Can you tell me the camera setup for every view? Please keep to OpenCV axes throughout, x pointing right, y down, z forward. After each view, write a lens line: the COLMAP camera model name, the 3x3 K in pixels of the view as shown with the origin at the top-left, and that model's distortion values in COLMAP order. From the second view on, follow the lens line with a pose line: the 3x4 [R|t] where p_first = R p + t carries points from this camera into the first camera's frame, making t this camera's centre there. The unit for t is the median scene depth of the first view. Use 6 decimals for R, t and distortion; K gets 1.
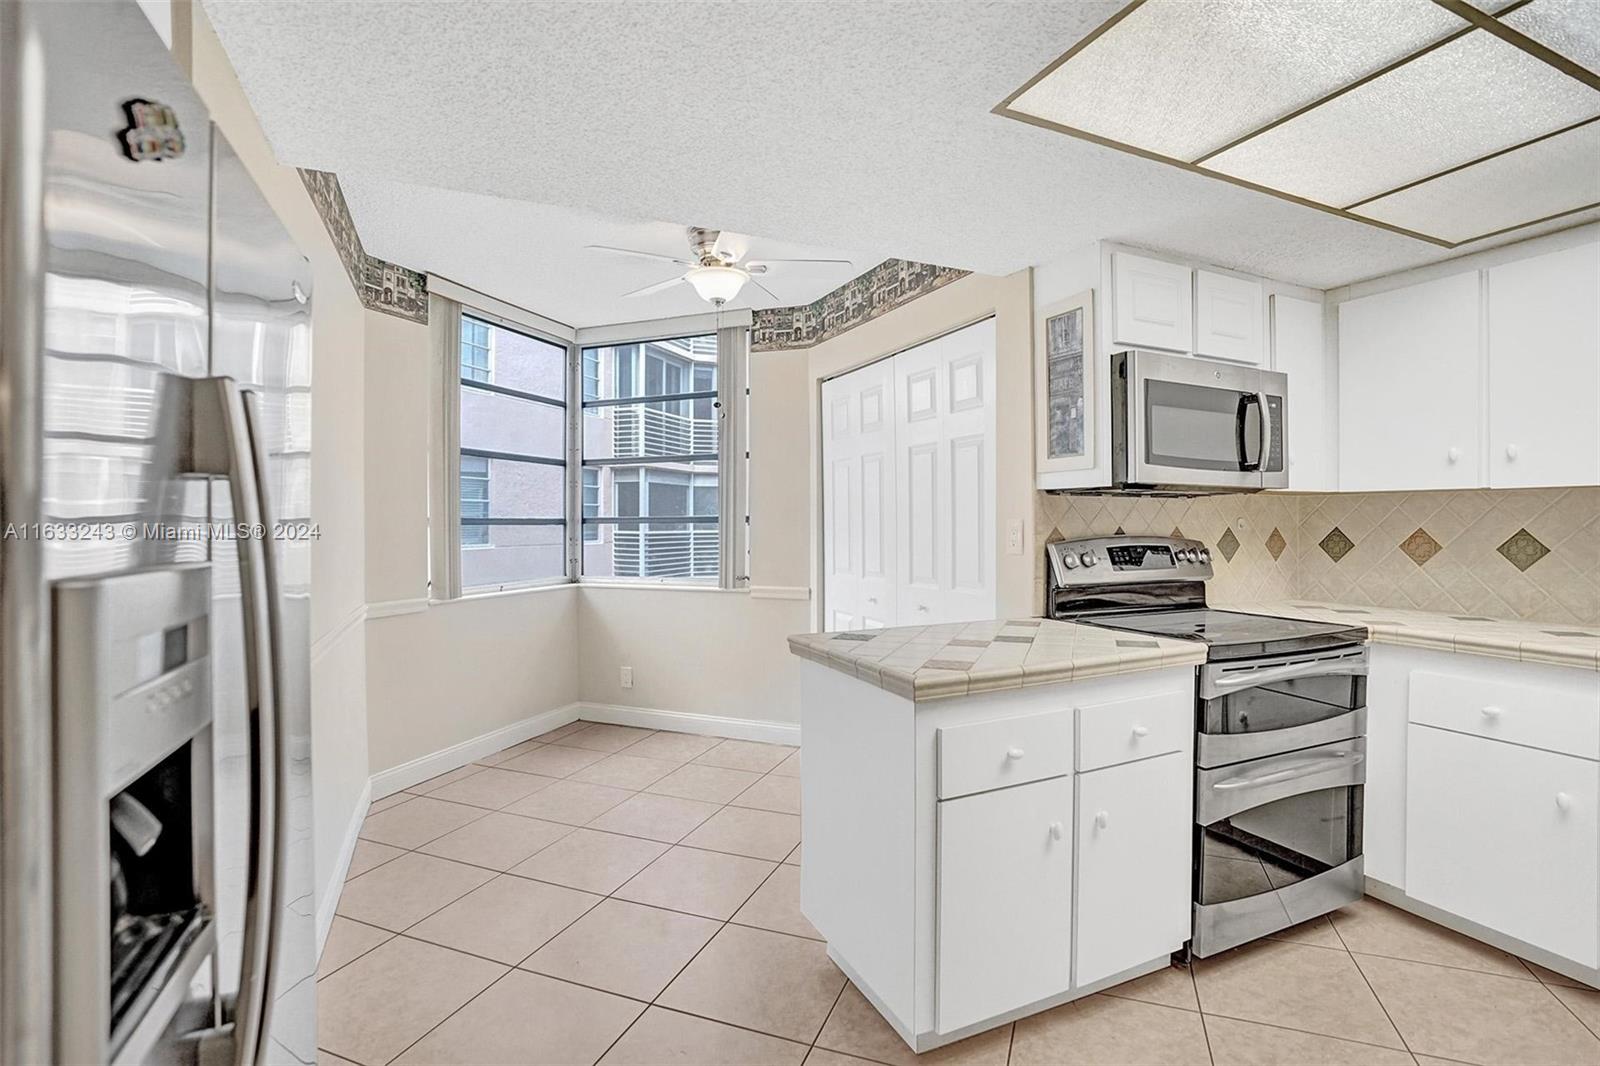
lens RADIAL K [[755.4, 0, 800.0], [0, 755.4, 533.0], [0, 0, 1]] dist [-0.030878, 0.000018]
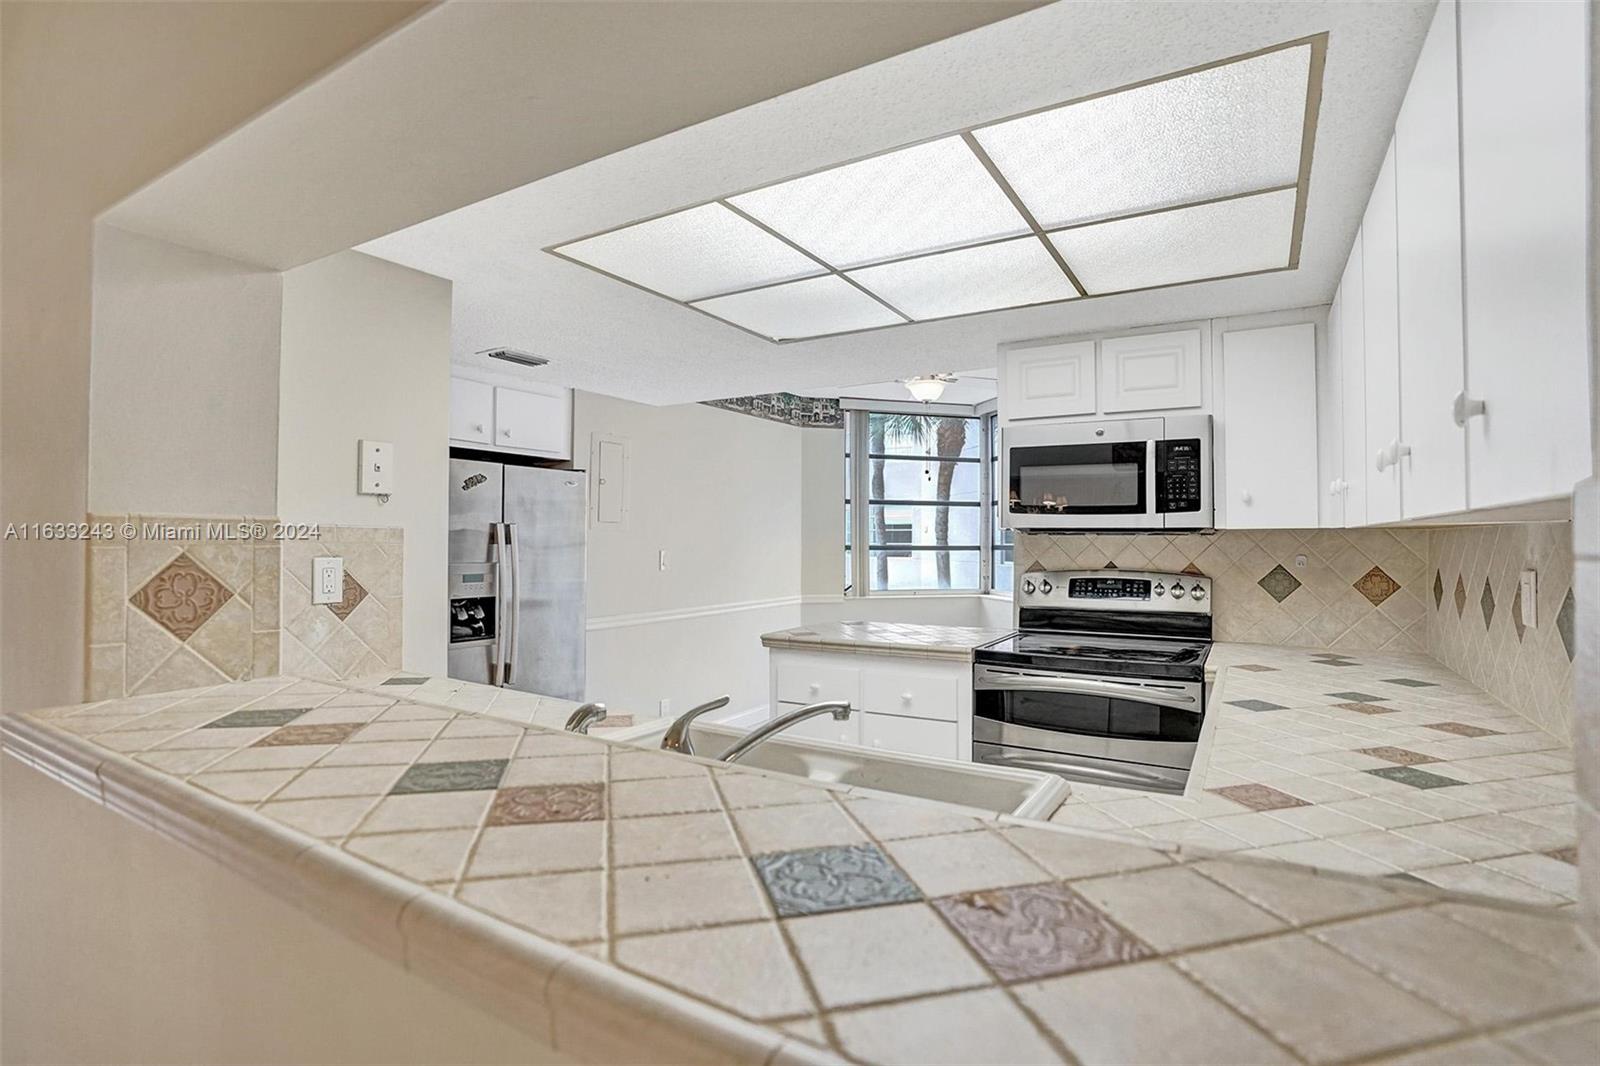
lens RADIAL K [[768.2, 0, 800.0], [0, 768.2, 533.0], [0, 0, 1]] dist [-0.058604, 0.000133]
pose [[0.569482, -0.004977, -0.821989, 1.104040], [-0.016726, 0.999704, -0.017640, -0.023028], [0.821833, 0.023795, 0.569231, -0.043930]]
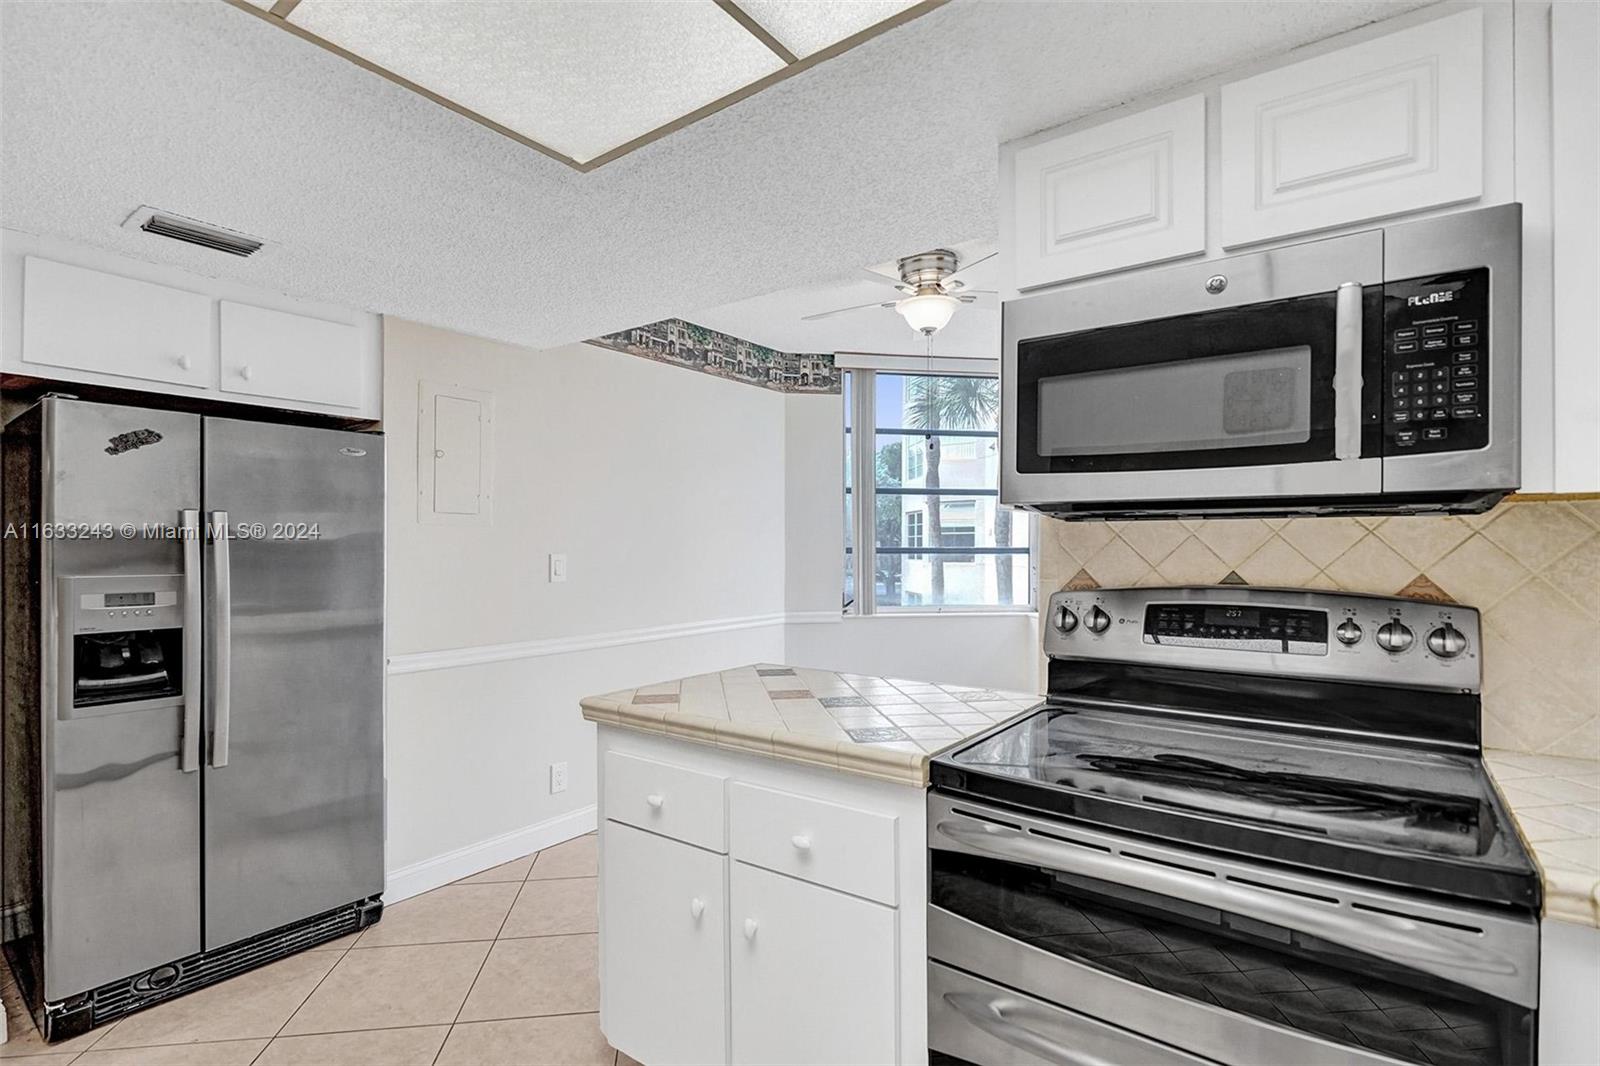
lens RADIAL K [[759.4, 0, 798.0], [0, 759.4, 549.5], [0, 0, 1]] dist [-0.003108, -0.000282]
pose [[0.484447, 0.004690, -0.874808, 0.769090], [-0.013234, 0.999910, -0.001968, -0.019110], [0.874720, 0.012531, 0.484466, 0.430949]]
